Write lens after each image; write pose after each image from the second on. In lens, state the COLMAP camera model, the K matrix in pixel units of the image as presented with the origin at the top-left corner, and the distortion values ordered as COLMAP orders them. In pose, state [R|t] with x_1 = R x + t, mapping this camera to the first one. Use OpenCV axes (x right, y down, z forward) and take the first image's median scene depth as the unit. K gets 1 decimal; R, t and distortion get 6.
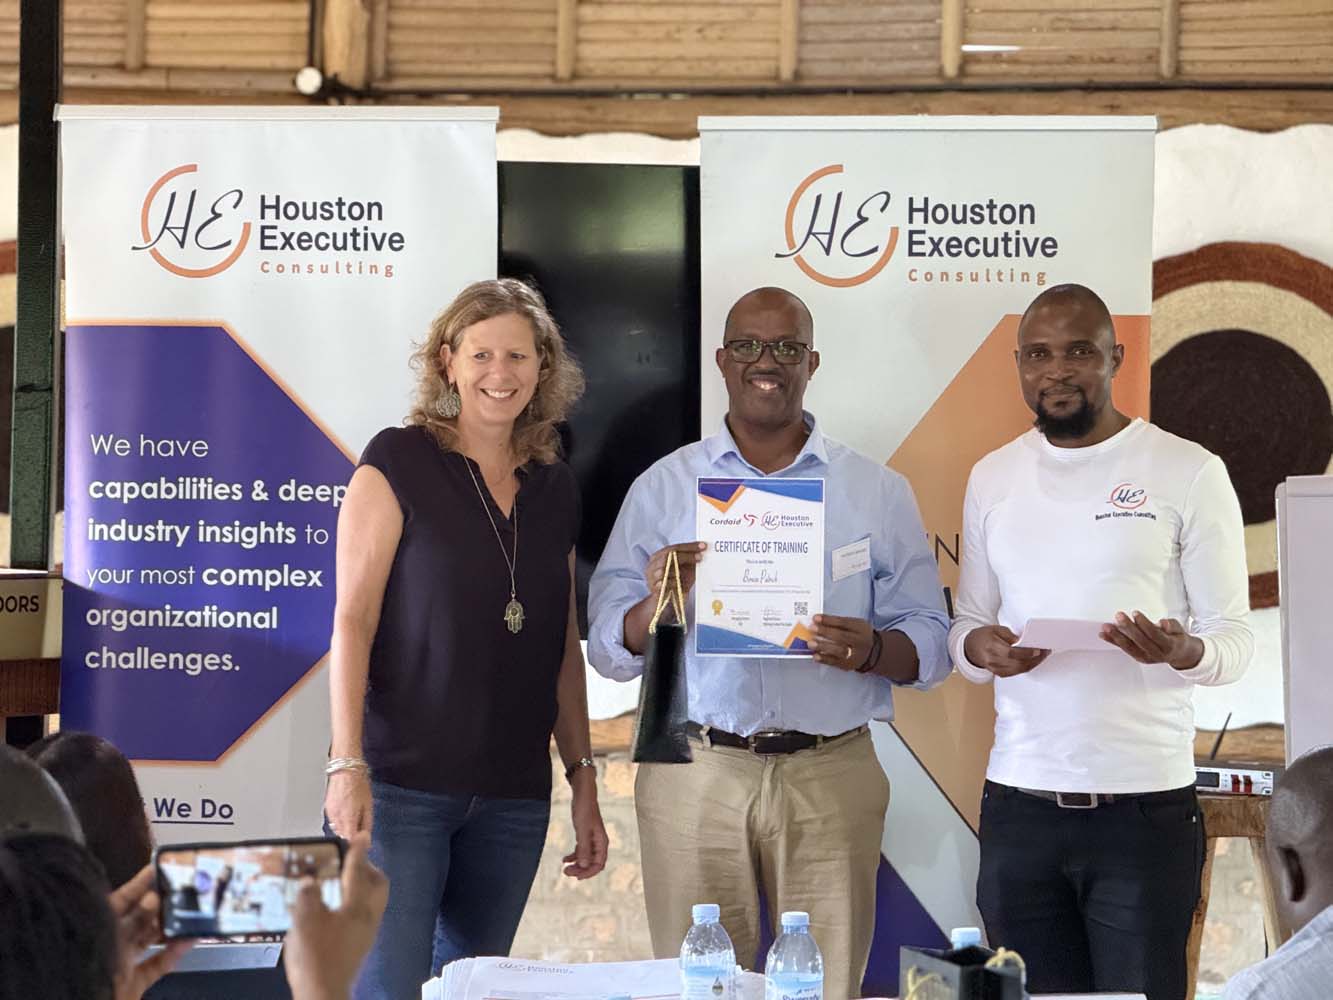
lens RADIAL K [[4690.8, 0, 655.4], [0, 4690.8, 491.0], [0, 0, 1]] dist [0.218440, 0.994973]
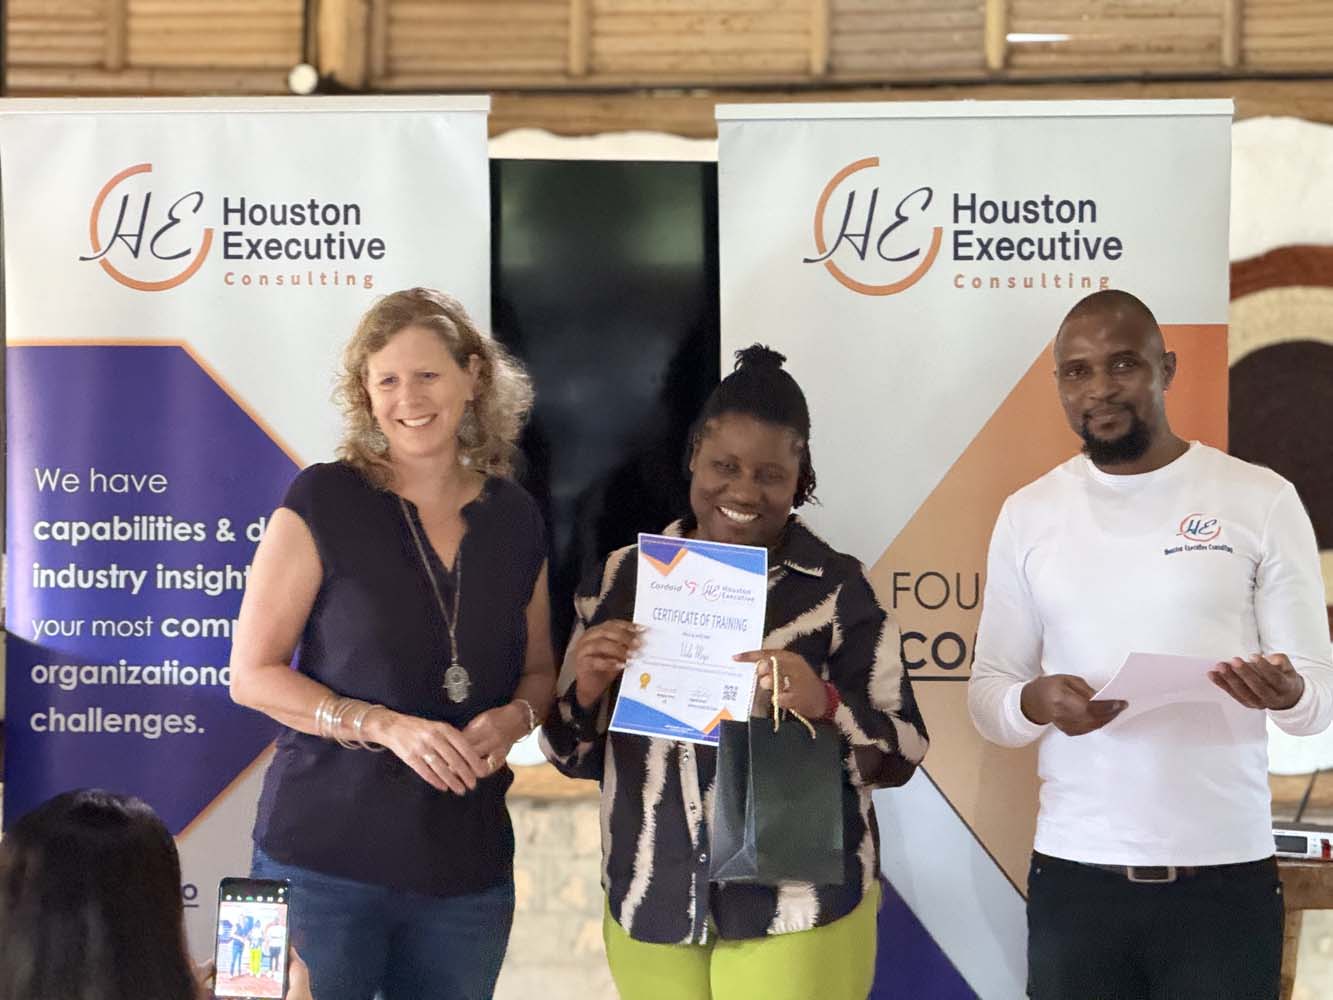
lens RADIAL K [[4694.5, 0, 648.0], [0, 4694.5, 492.0], [0, 0, 1]] dist [0.211780, 0.847122]
pose [[0.999916, -0.008141, -0.010093, 0.004751], [0.008111, 0.999963, -0.002972, -0.004037], [0.010116, 0.002890, 0.999945, 0.111696]]
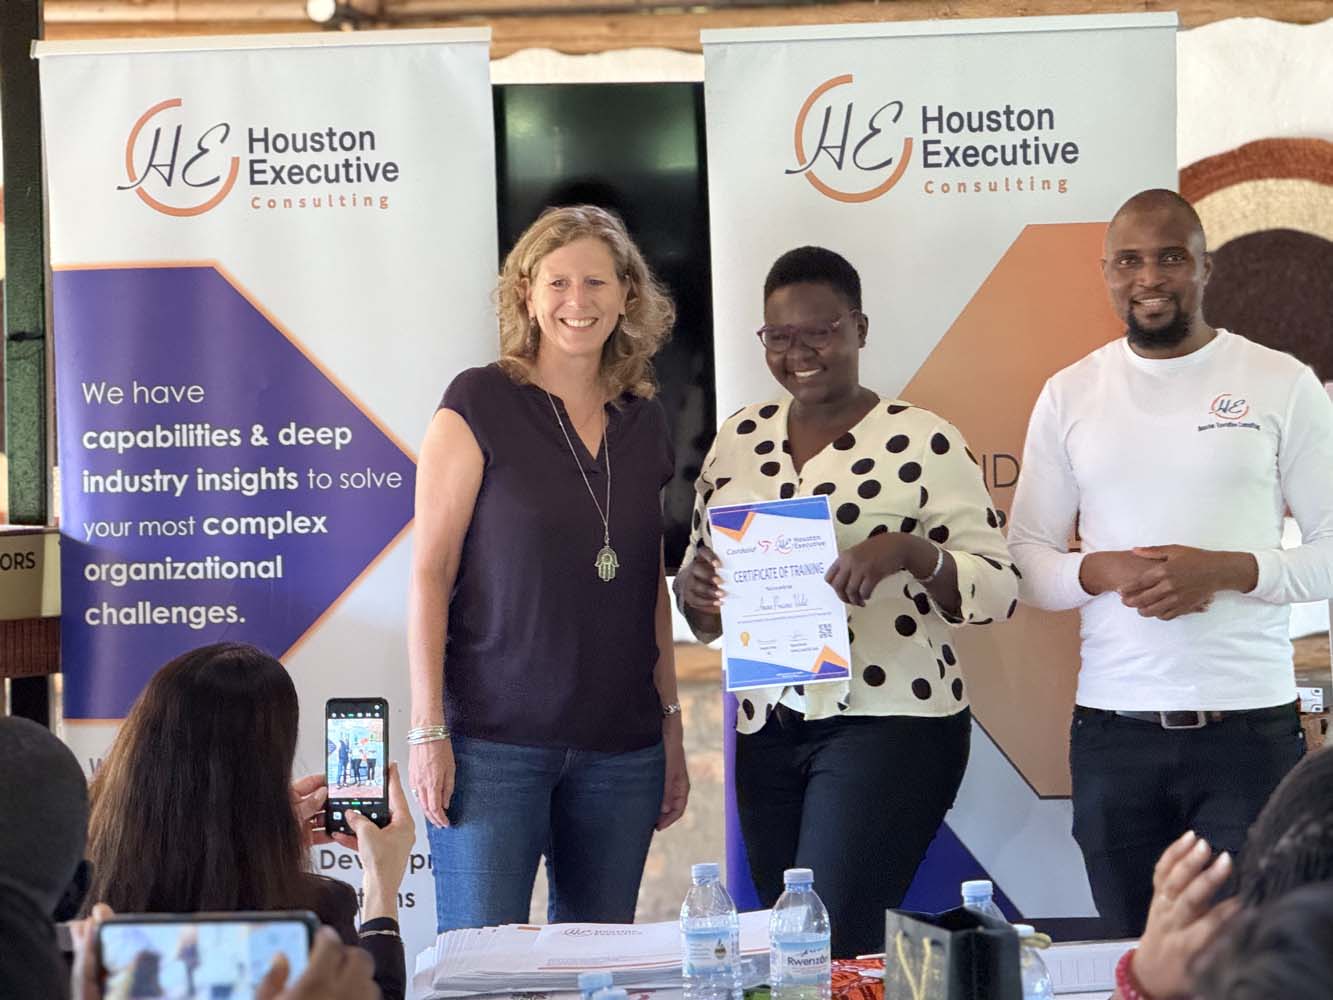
lens RADIAL K [[4703.6, 0, 689.5], [0, 4703.6, 503.4], [0, 0, 1]] dist [0.150280, 1.945445]
pose [[0.999335, -0.035220, -0.009461, 0.012656], [0.035408, 0.999165, 0.020409, -0.002724], [0.008734, -0.020731, 0.999747, 0.034859]]
